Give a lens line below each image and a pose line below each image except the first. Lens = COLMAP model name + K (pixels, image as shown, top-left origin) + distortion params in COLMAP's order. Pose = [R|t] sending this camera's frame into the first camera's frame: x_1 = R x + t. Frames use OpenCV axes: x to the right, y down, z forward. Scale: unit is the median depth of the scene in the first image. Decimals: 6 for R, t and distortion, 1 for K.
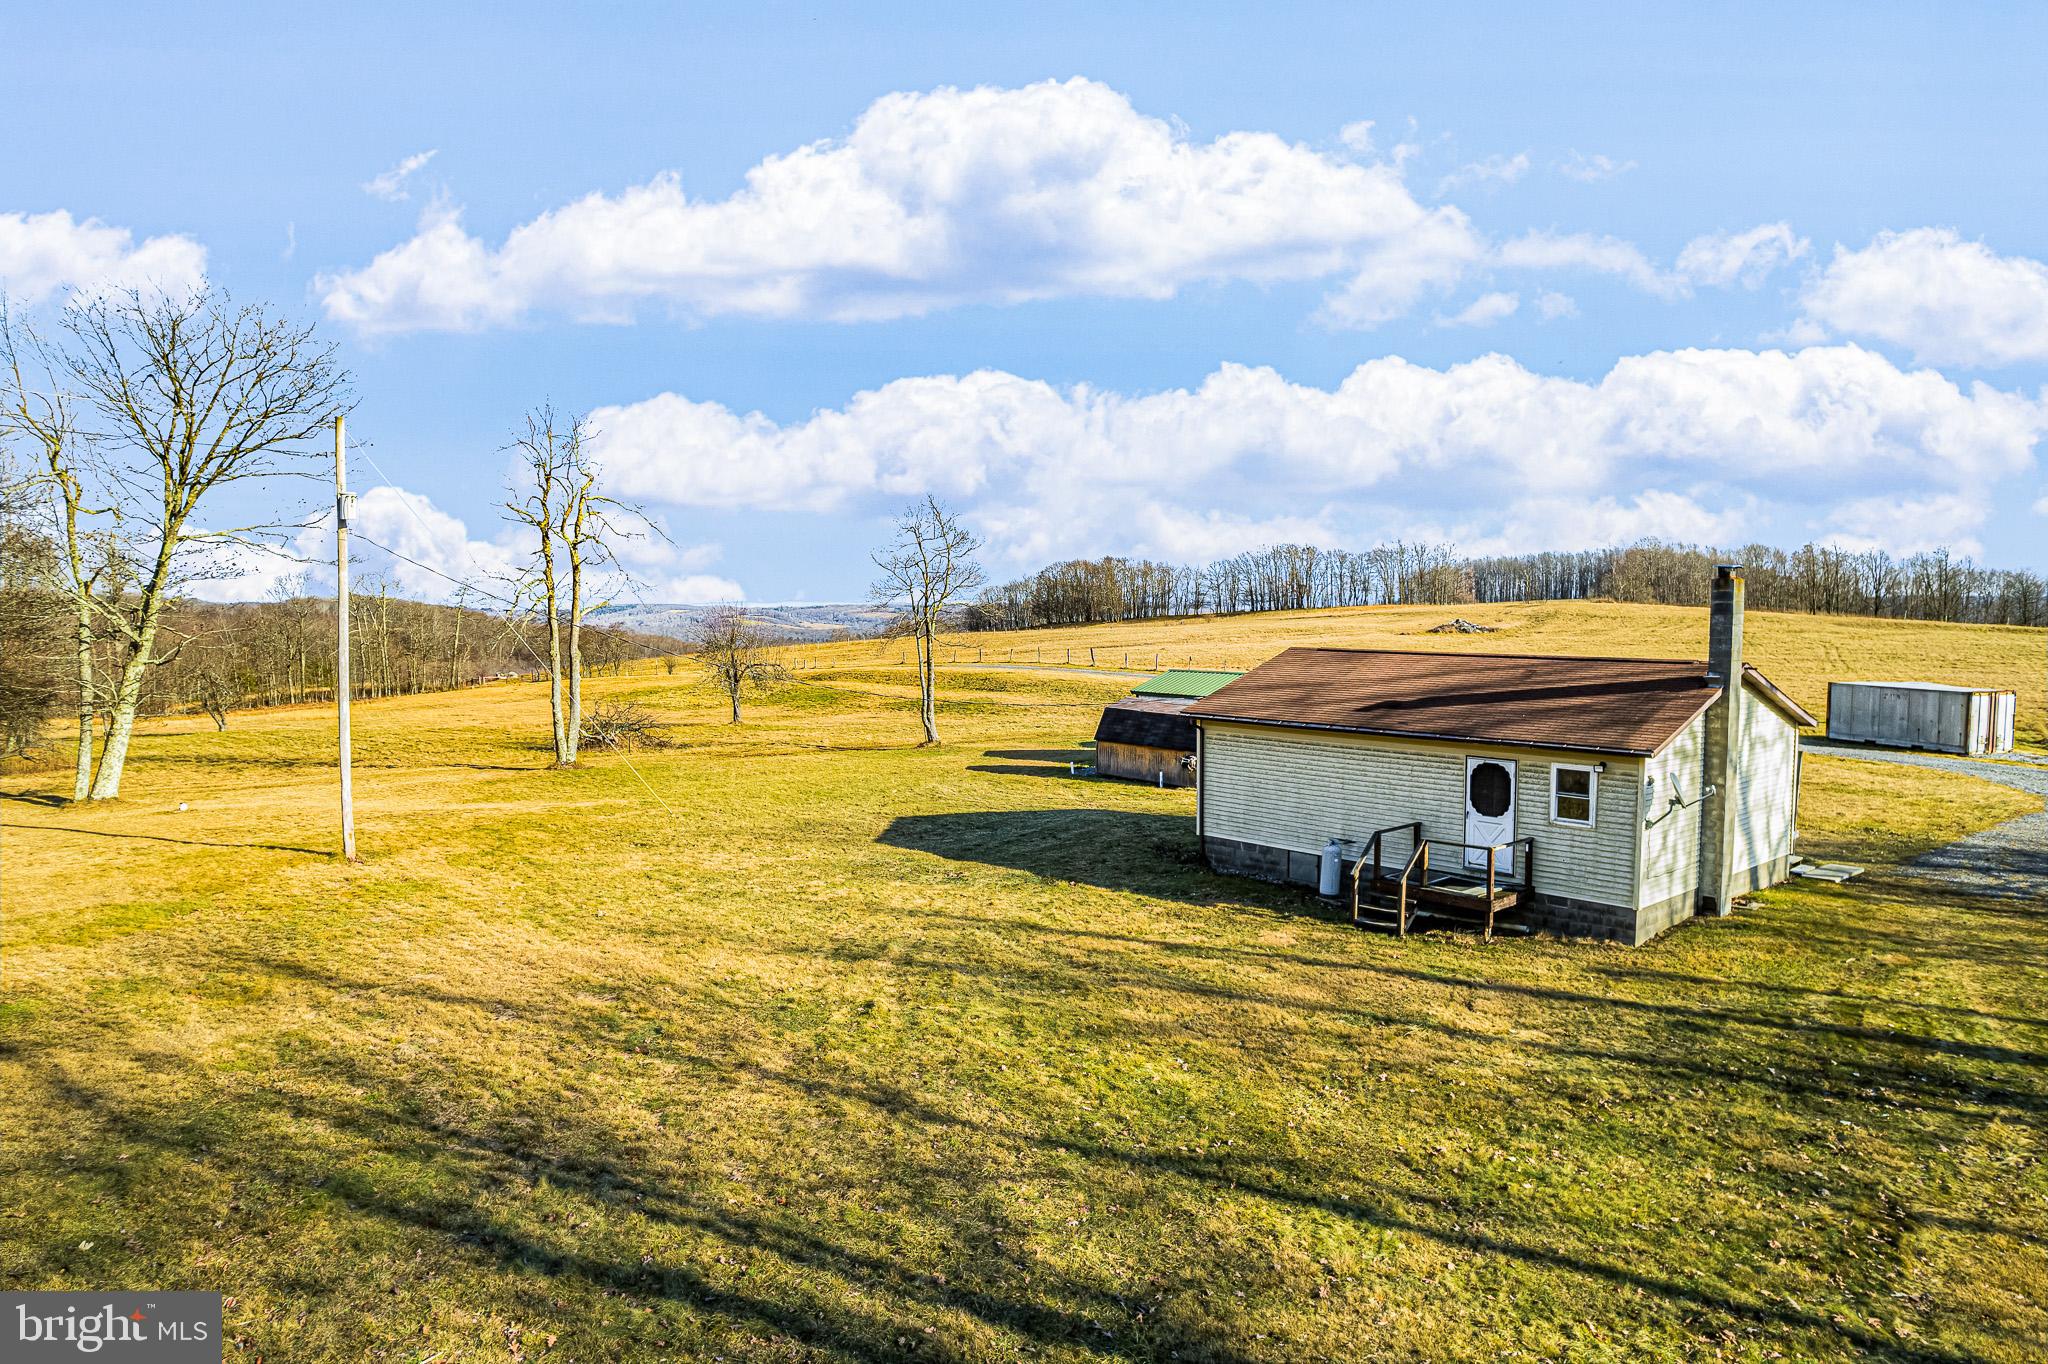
lens RADIAL K [[1352.8, 0, 1024.0], [0, 1352.8, 682.0], [0, 0, 1]] dist [-0.077087, 0.078077]
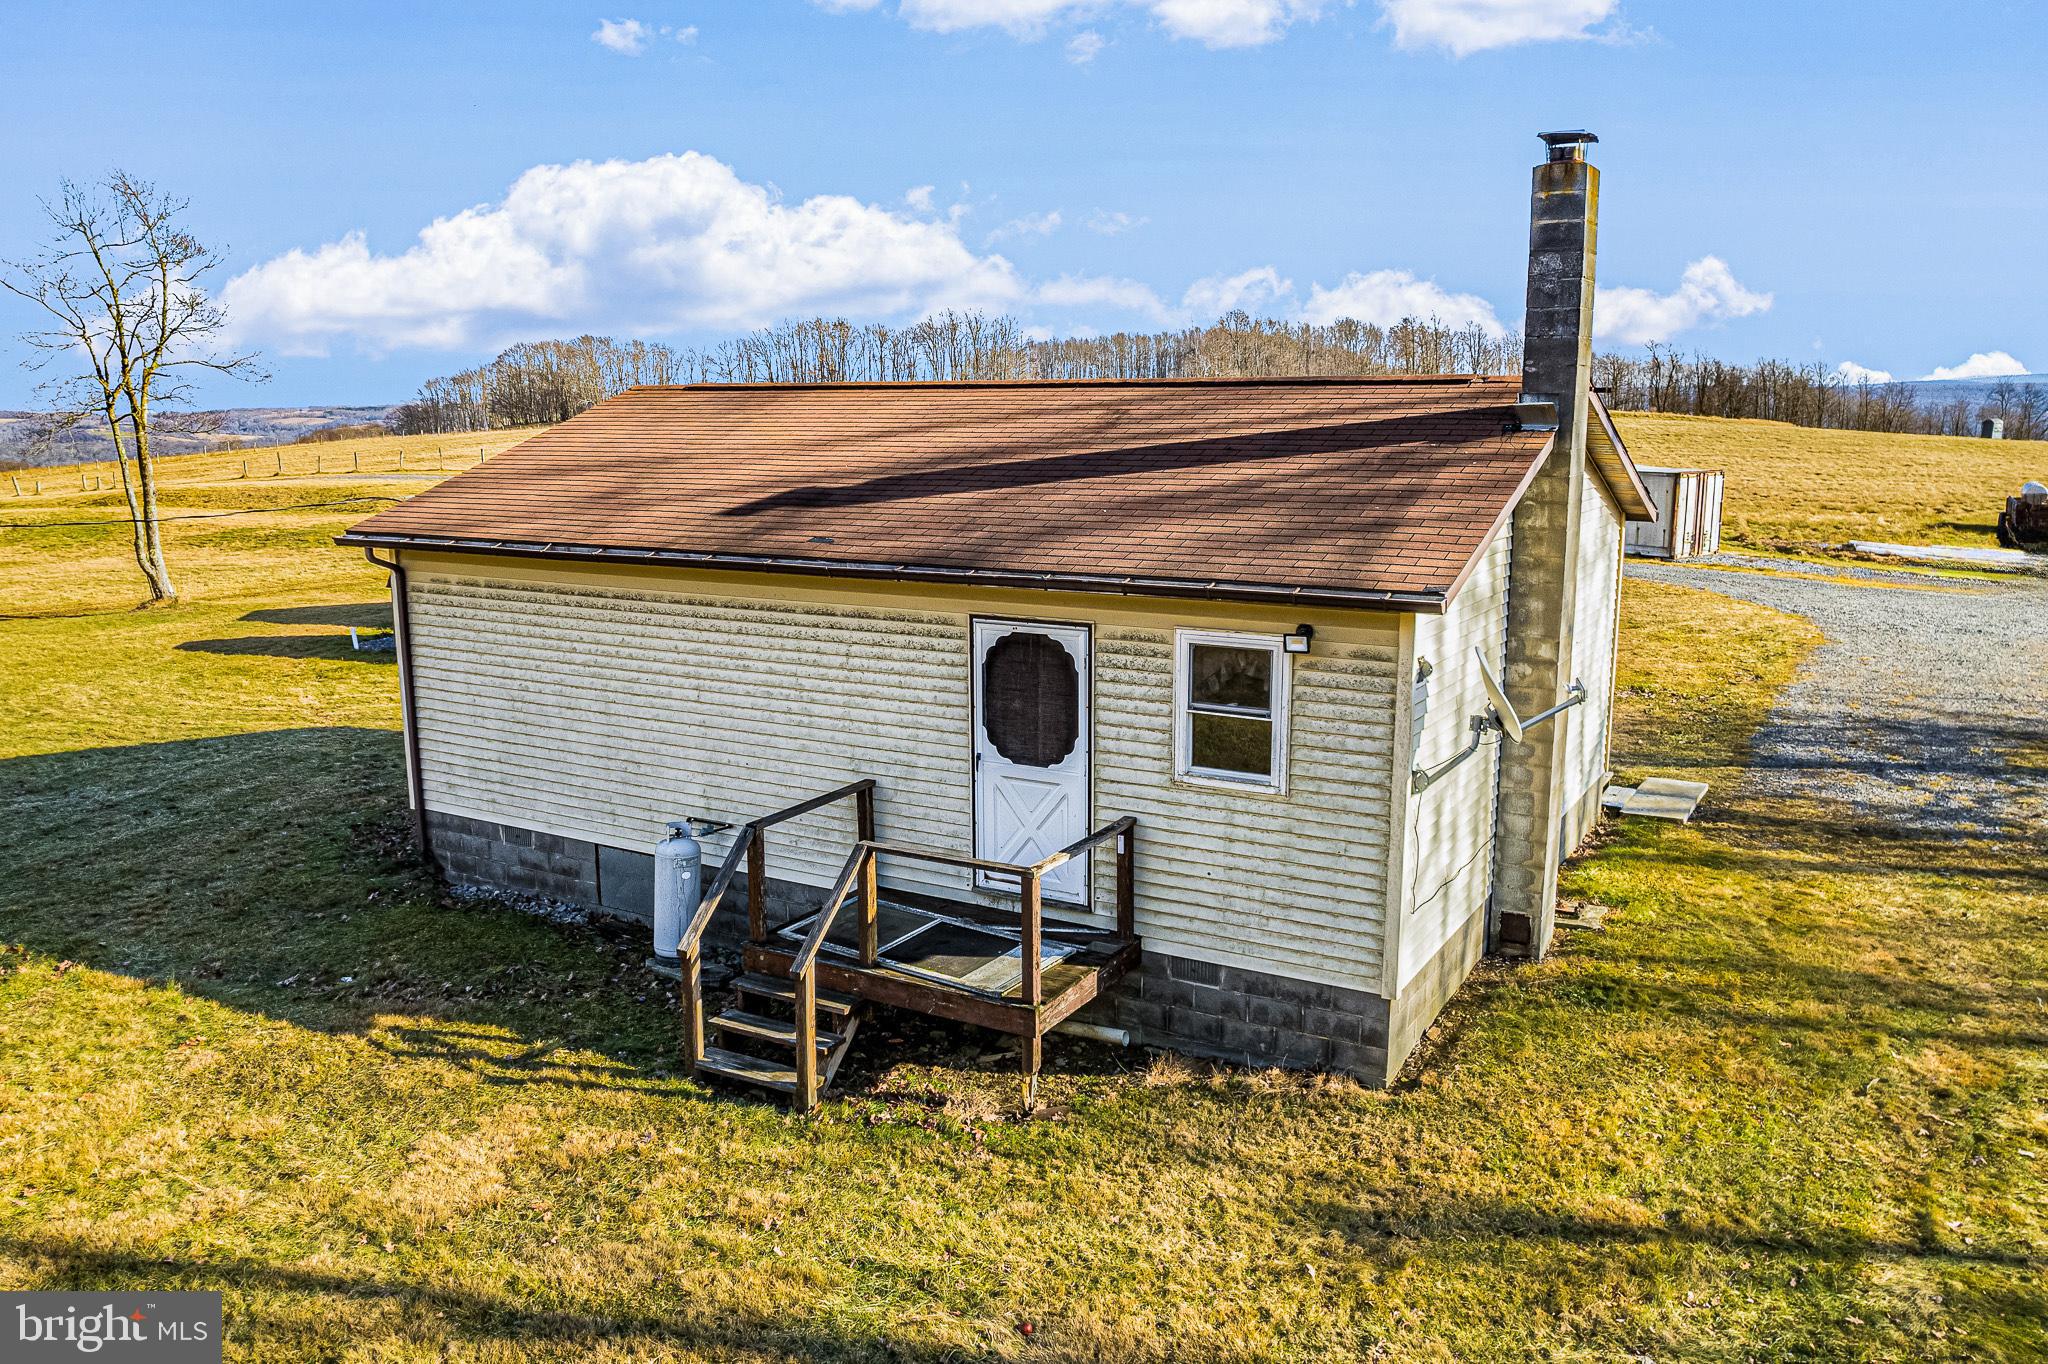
lens RADIAL K [[1527.0, 0, 1024.0], [0, 1527.0, 682.0], [0, 0, 1]] dist [-0.009903, -0.000320]
pose [[0.952209, -0.061282, 0.299237, 0.209360], [0.025535, 0.992209, 0.121941, 0.019223], [-0.304379, -0.108472, 0.946355, 0.567887]]
